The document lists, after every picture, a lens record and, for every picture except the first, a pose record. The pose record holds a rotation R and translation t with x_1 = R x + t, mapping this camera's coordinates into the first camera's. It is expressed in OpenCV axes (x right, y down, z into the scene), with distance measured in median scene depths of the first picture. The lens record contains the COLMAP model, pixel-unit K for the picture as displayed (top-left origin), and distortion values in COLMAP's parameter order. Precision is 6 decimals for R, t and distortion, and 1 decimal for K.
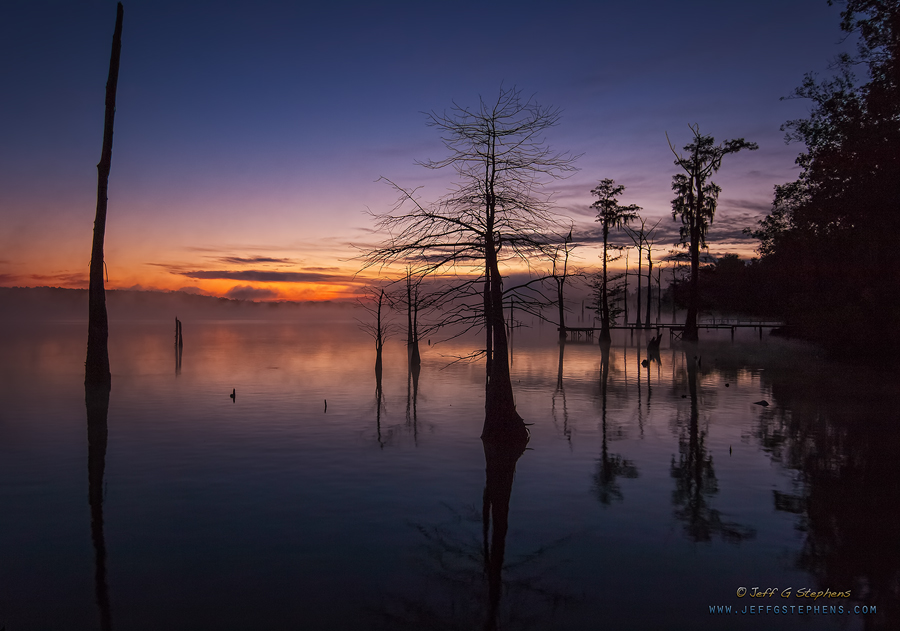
lens RADIAL K [[692.4, 0, 449.5], [0, 692.4, 311.6], [0, 0, 1]] dist [0.004437, 0.006155]
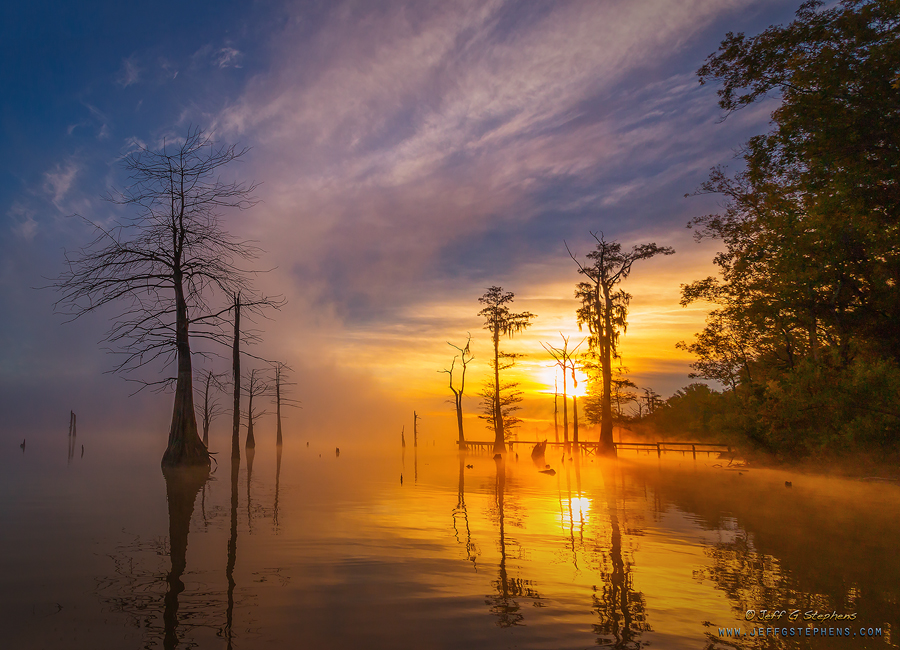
lens RADIAL K [[651.9, 0, 431.8], [0, 651.9, 429.2], [0, 0, 1]] dist [0.009959, -0.002317]
pose [[0.966828, -0.009620, -0.255249, 0.357348], [-0.026857, 0.989922, -0.139041, 0.136755], [0.254014, 0.141284, 0.956826, 0.103277]]
